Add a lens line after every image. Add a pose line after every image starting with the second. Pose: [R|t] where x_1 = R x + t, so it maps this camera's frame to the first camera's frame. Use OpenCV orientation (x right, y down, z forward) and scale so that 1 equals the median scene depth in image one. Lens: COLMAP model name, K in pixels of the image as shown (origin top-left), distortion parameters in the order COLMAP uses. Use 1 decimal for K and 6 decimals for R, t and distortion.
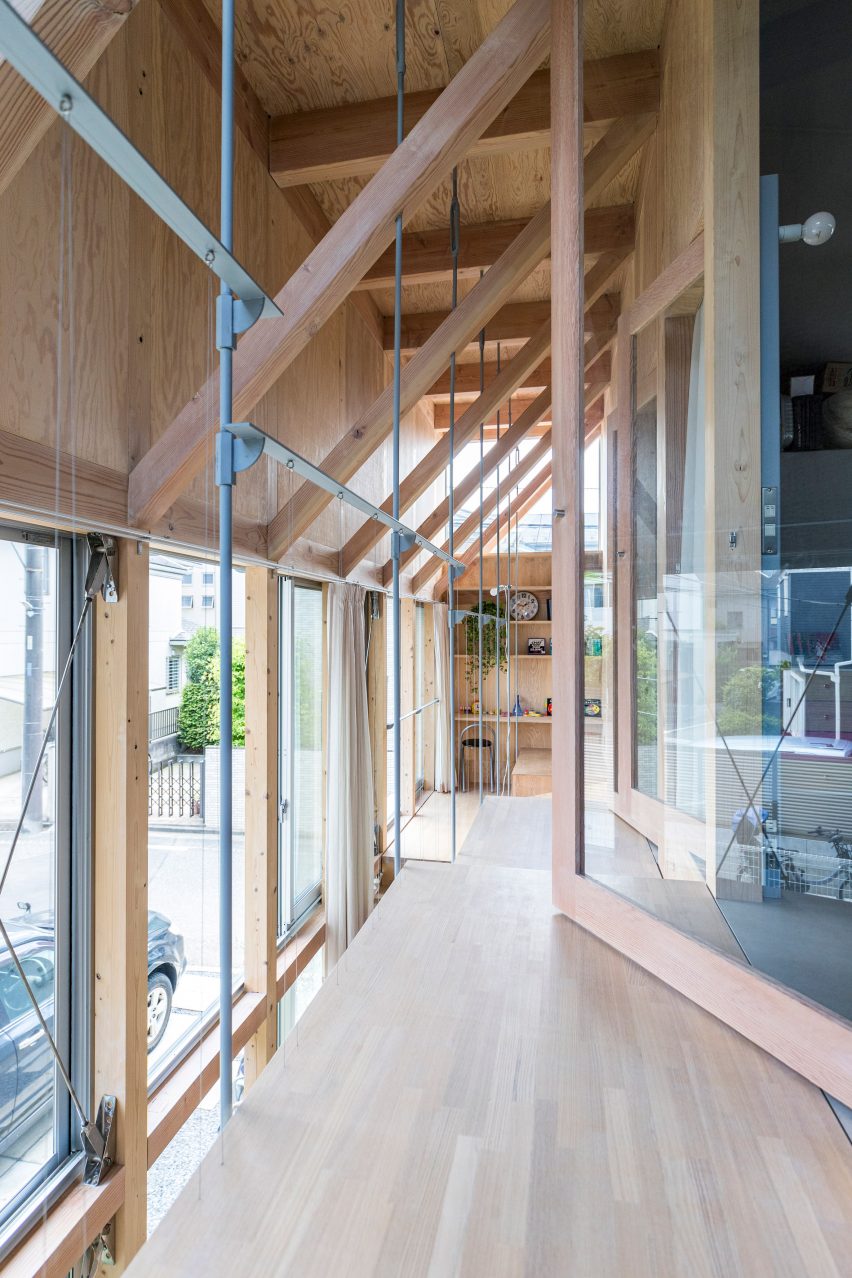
lens RADIAL K [[646.1, 0, 433.8], [0, 646.1, 638.3], [0, 0, 1]] dist [-0.006347, -0.000012]
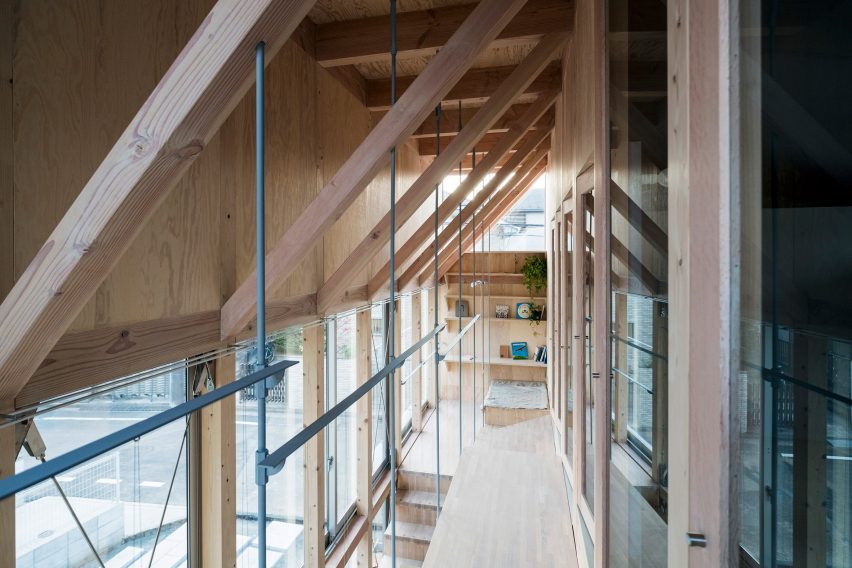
lens RADIAL K [[430.7, 0, 430.0], [0, 430.7, 277.4], [0, 0, 1]] dist [-0.006347, -0.000012]
pose [[0.999738, -0.002178, -0.022768, 0.050829], [0.002373, 0.999961, 0.008538, -0.326013], [0.022748, -0.008590, 0.999704, -0.019333]]
